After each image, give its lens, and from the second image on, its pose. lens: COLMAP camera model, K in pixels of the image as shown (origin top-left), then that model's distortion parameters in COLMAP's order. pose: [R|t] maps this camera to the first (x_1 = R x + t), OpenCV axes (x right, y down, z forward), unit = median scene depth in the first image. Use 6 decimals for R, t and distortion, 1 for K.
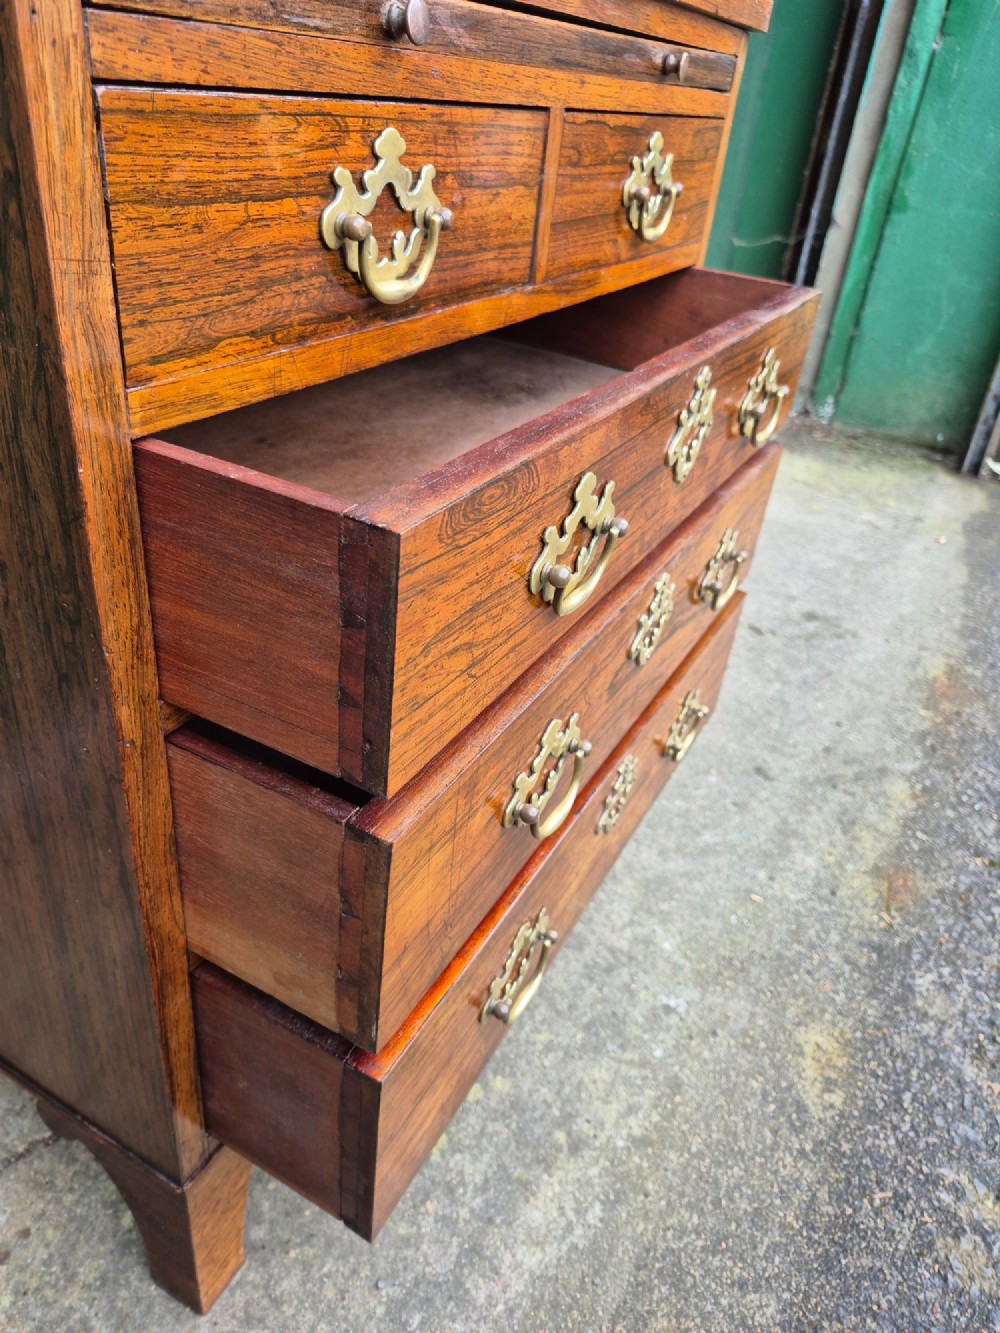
lens RADIAL K [[959.2, 0, 492.4], [0, 959.2, 661.2], [0, 0, 1]] dist [-0.001434, -0.008486]
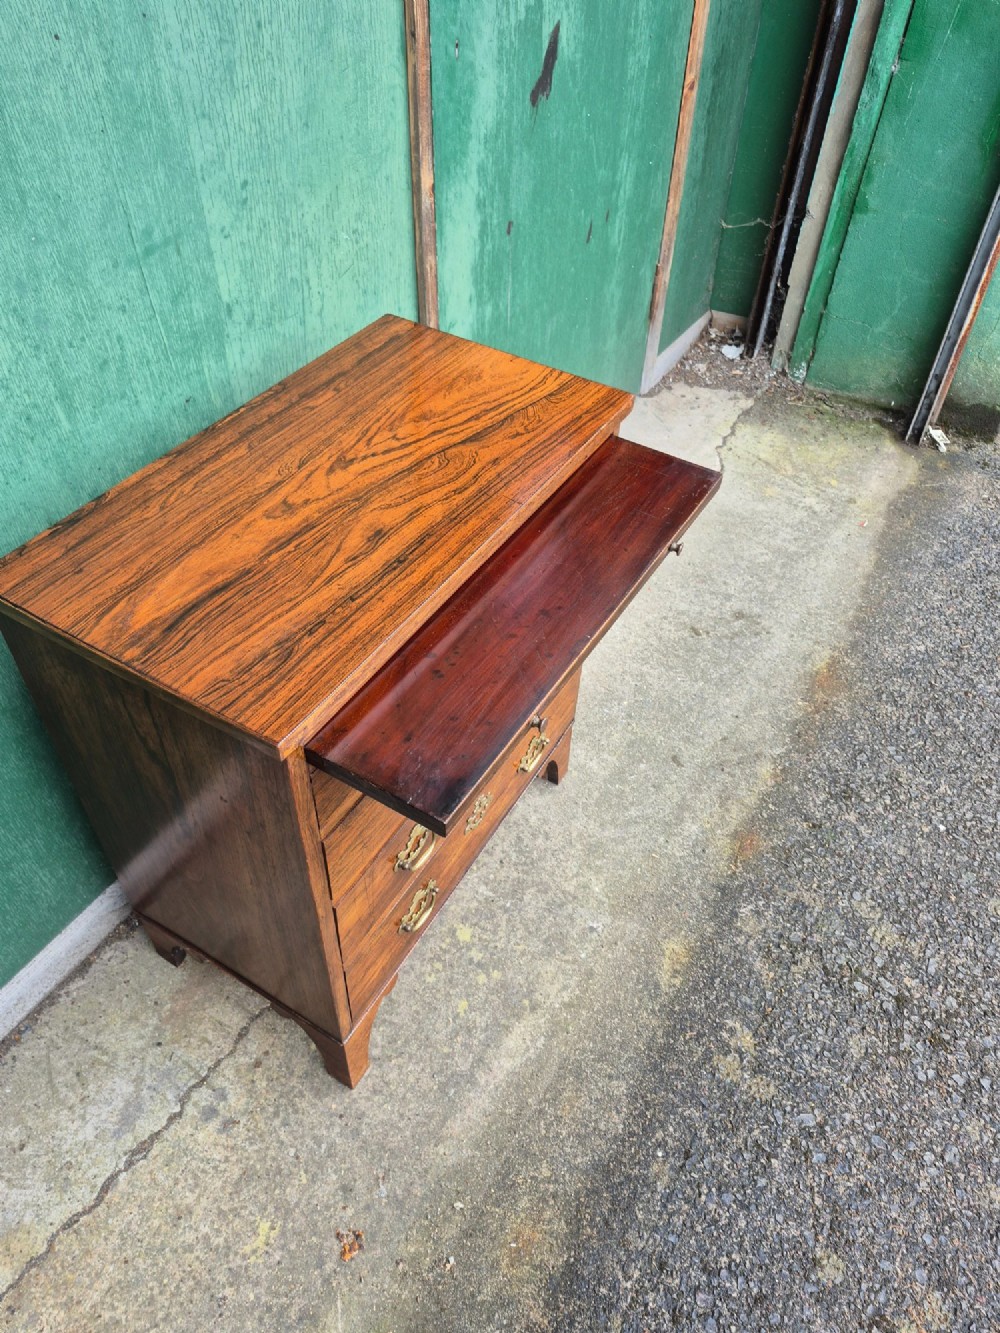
lens RADIAL K [[931.3, 0, 491.7], [0, 931.3, 667.7], [0, 0, 1]] dist [0.083927, -0.107742]
pose [[0.997290, -0.020335, -0.070701, 0.148105], [0.036388, 0.971598, 0.233823, -0.605637], [0.063938, -0.235762, 0.969705, -0.685183]]
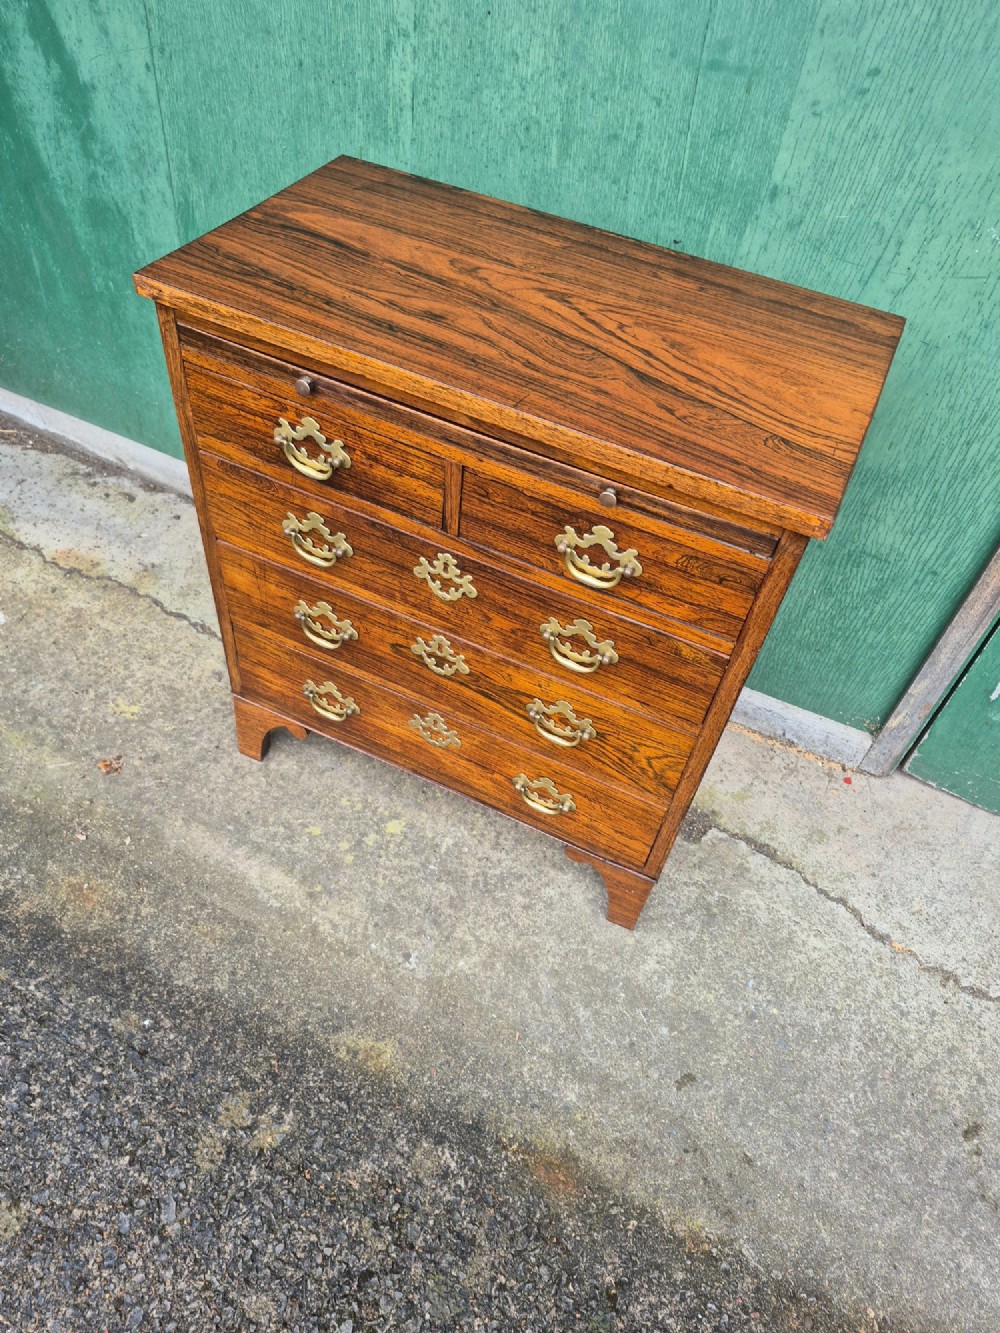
lens RADIAL K [[941.5, 0, 496.6], [0, 941.5, 674.4], [0, 0, 1]] dist [0.026162, -0.023905]
pose [[0.077083, 0.685992, -0.723514, 1.106063], [-0.596948, 0.612984, 0.517594, -0.882847], [0.798568, 0.392003, 0.456753, 0.286081]]
